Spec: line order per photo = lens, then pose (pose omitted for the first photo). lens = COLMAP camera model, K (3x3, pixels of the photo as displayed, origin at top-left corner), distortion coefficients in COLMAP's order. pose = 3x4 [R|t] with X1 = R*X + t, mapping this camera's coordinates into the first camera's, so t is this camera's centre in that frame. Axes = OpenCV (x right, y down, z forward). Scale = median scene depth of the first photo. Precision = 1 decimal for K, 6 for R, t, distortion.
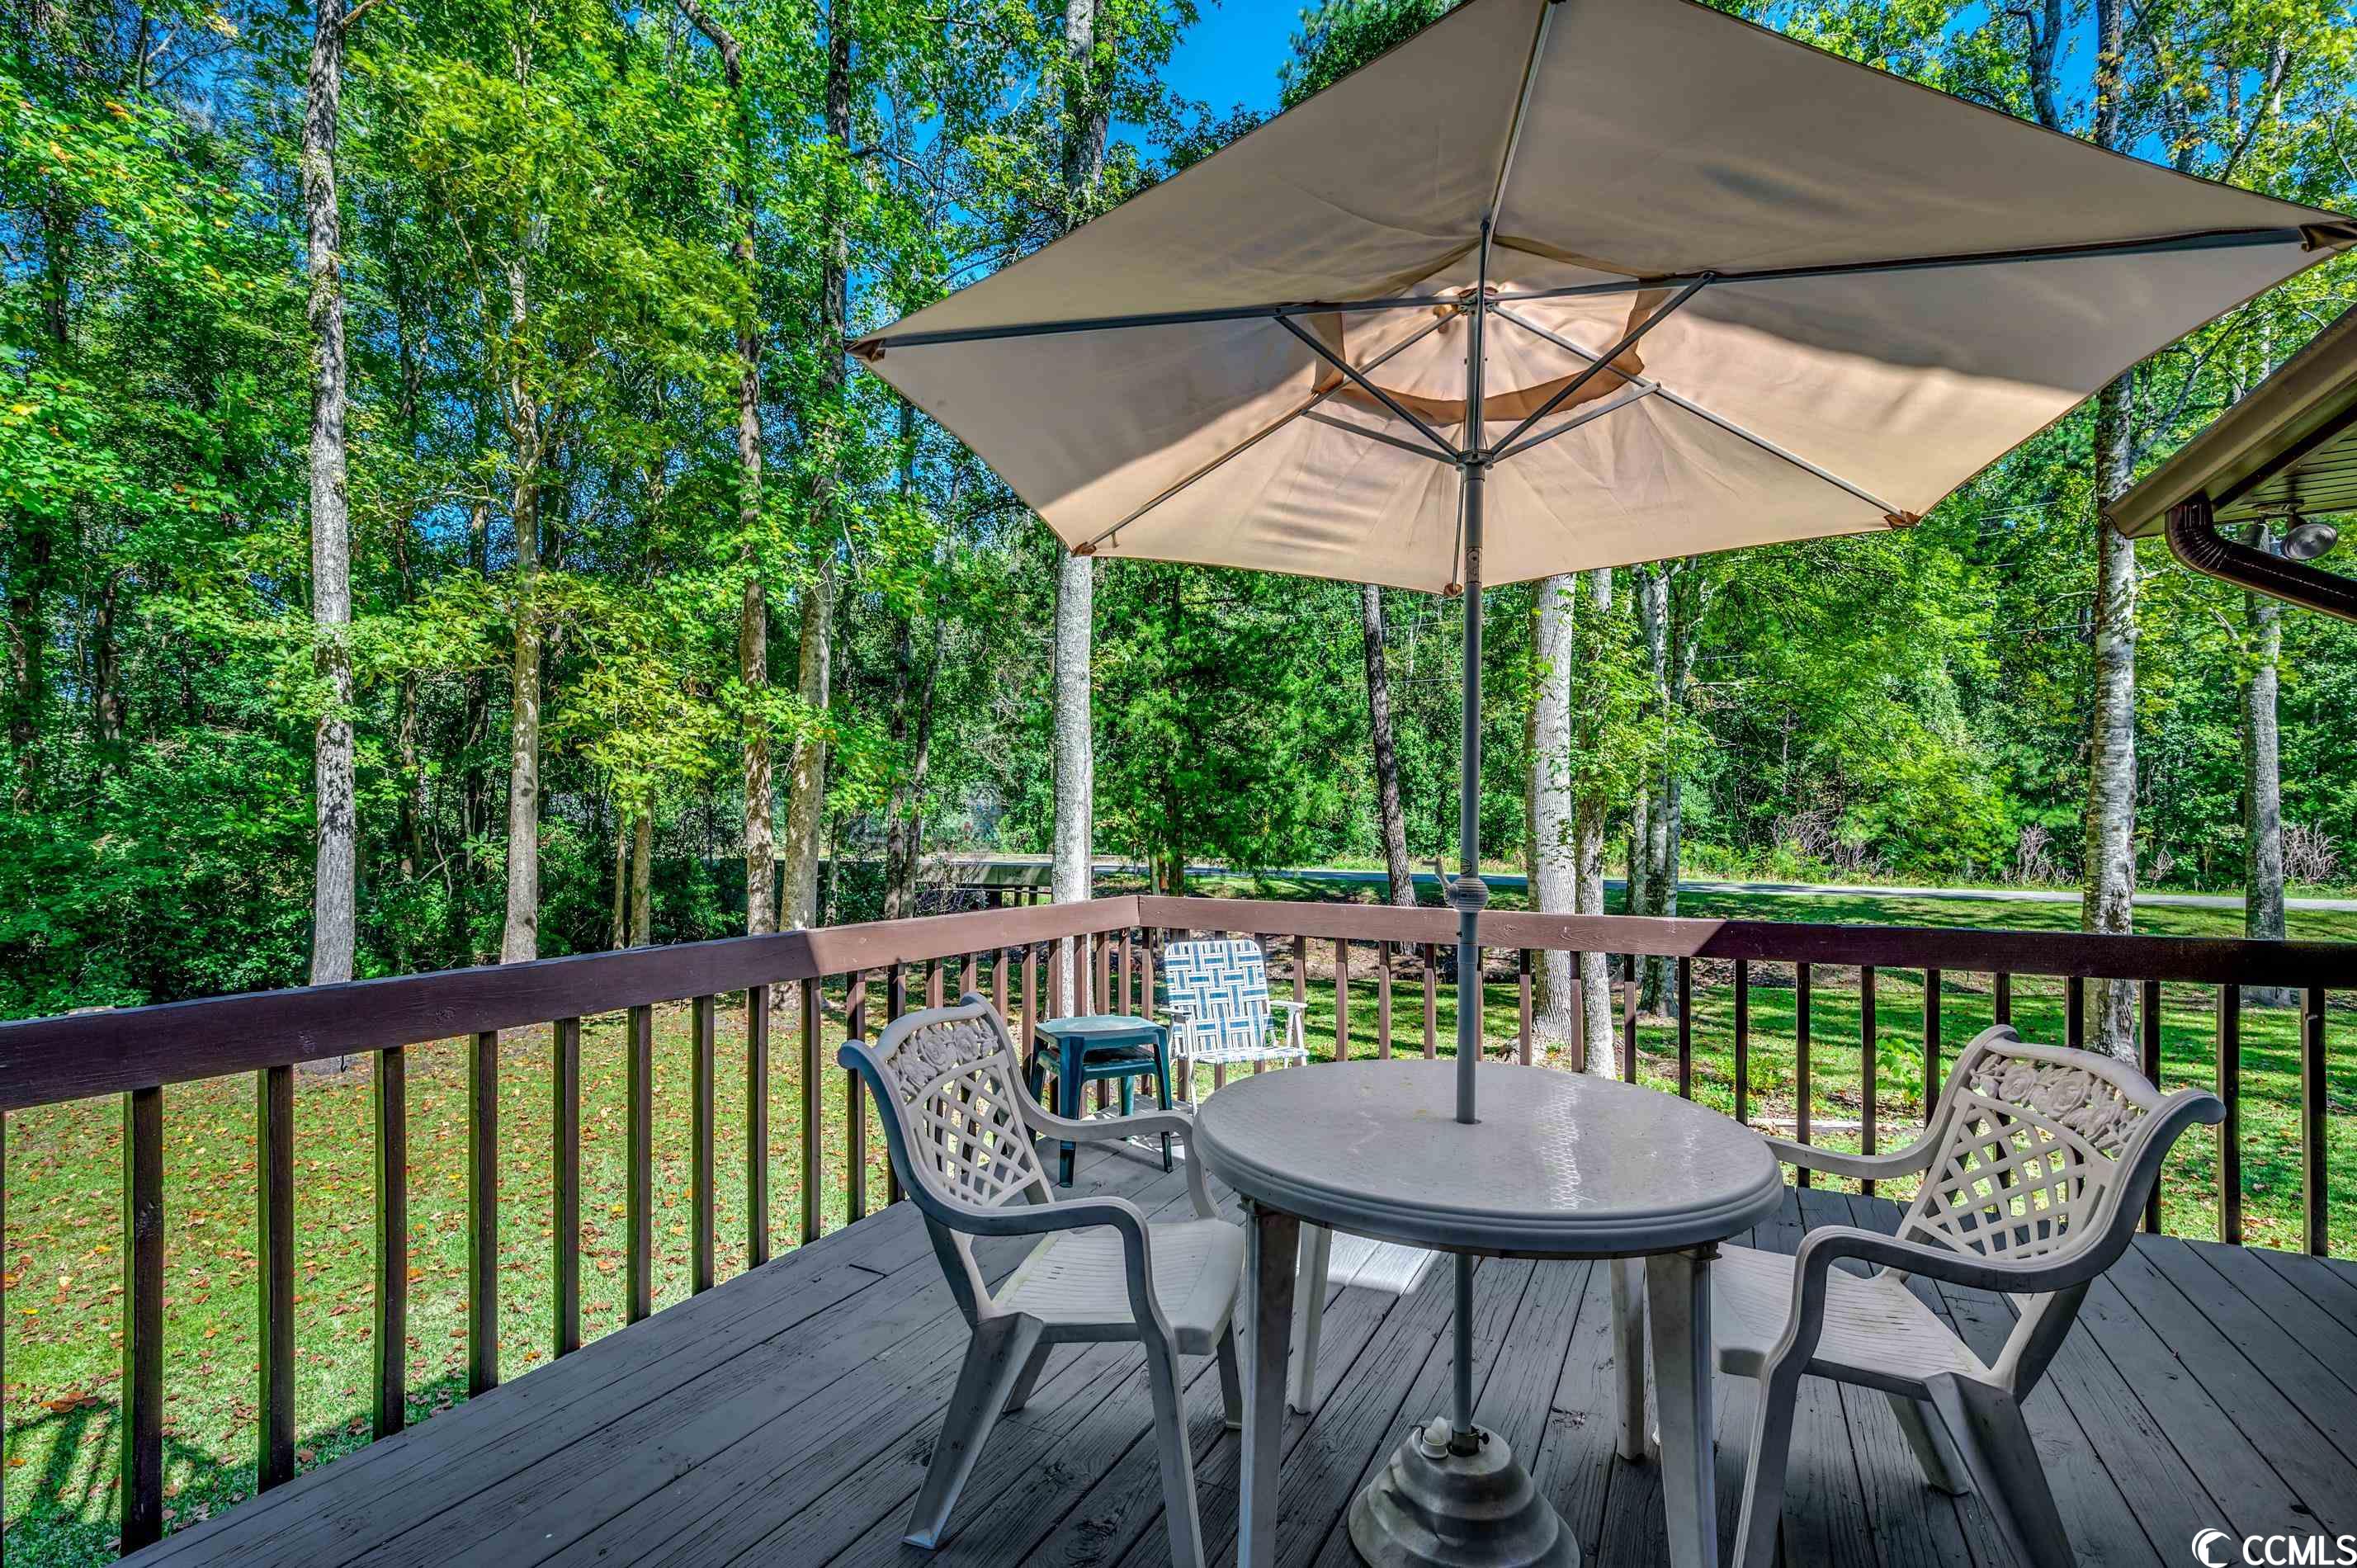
lens RADIAL K [[1052.0, 0, 1190.6], [0, 1052.0, 827.2], [0, 0, 1]] dist [0.000260, -0.000851]
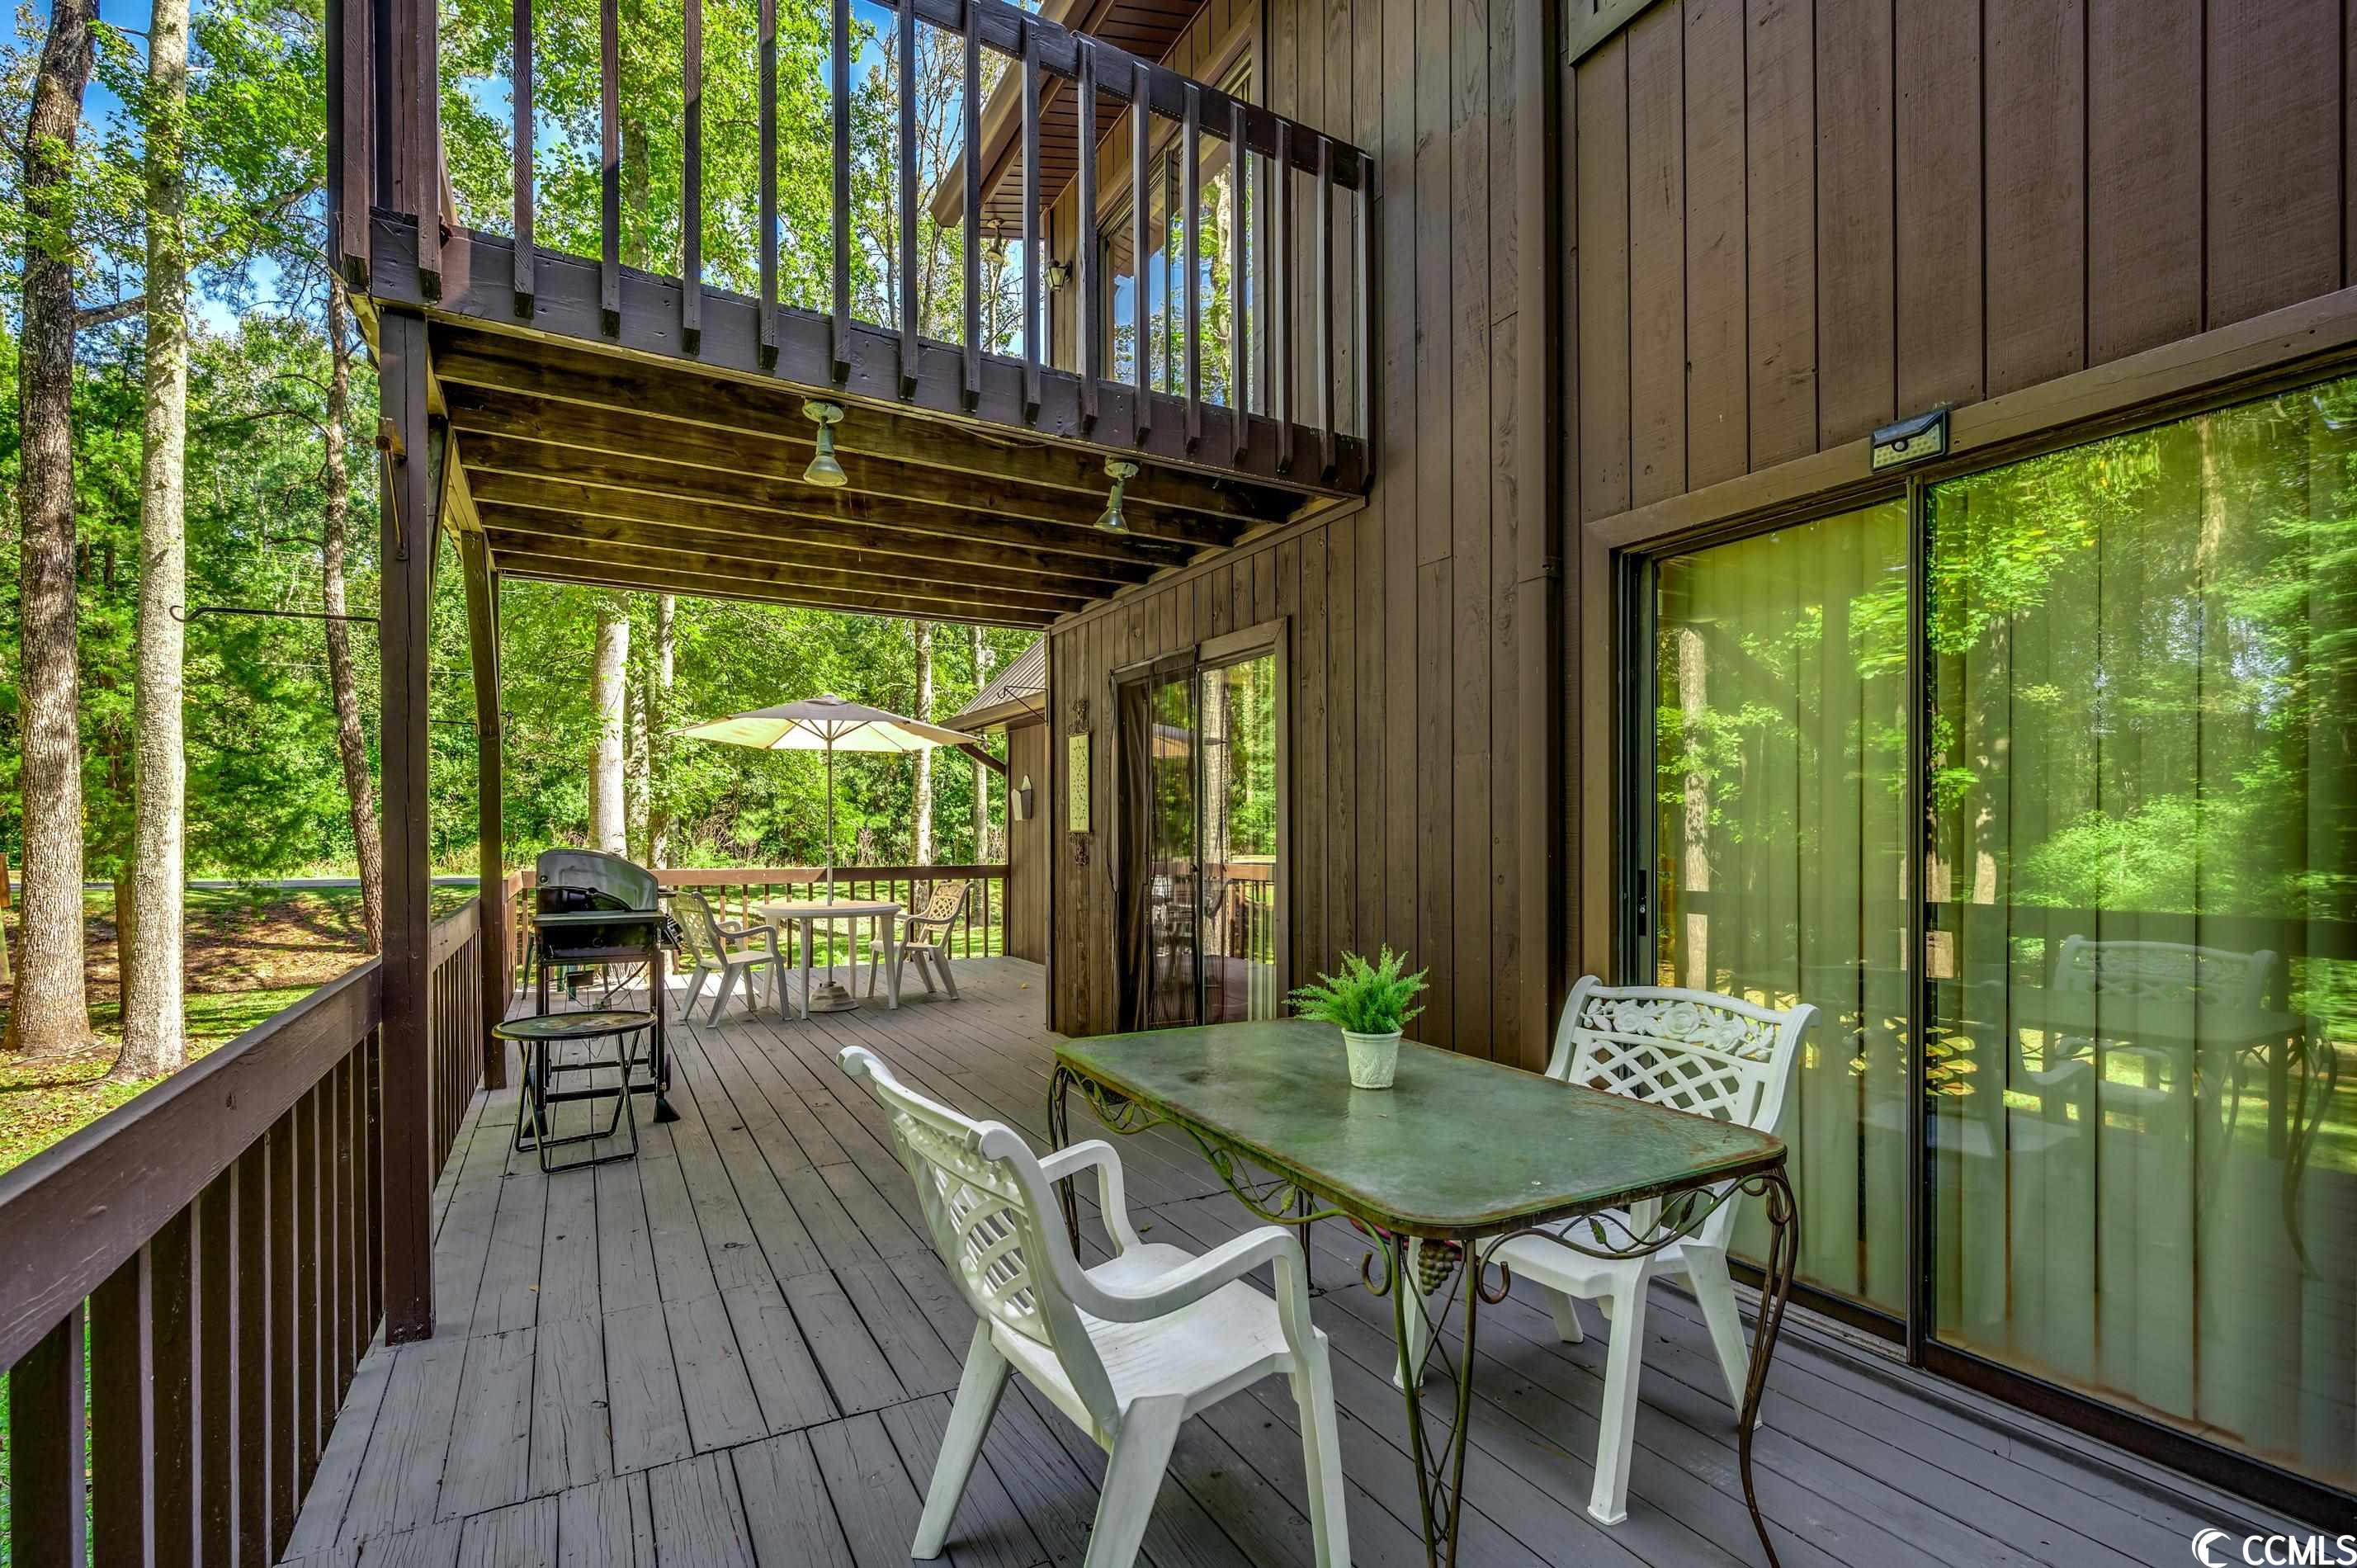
lens RADIAL K [[1060.8, 0, 1177.3], [0, 1060.8, 833.8], [0, 0, 1]] dist [-0.001310, 0.000363]
pose [[0.565297, -0.006122, 0.824865, -0.137579], [0.002572, 0.999981, 0.005659, 0.000300], [-0.824884, -0.001077, 0.565302, -0.152384]]
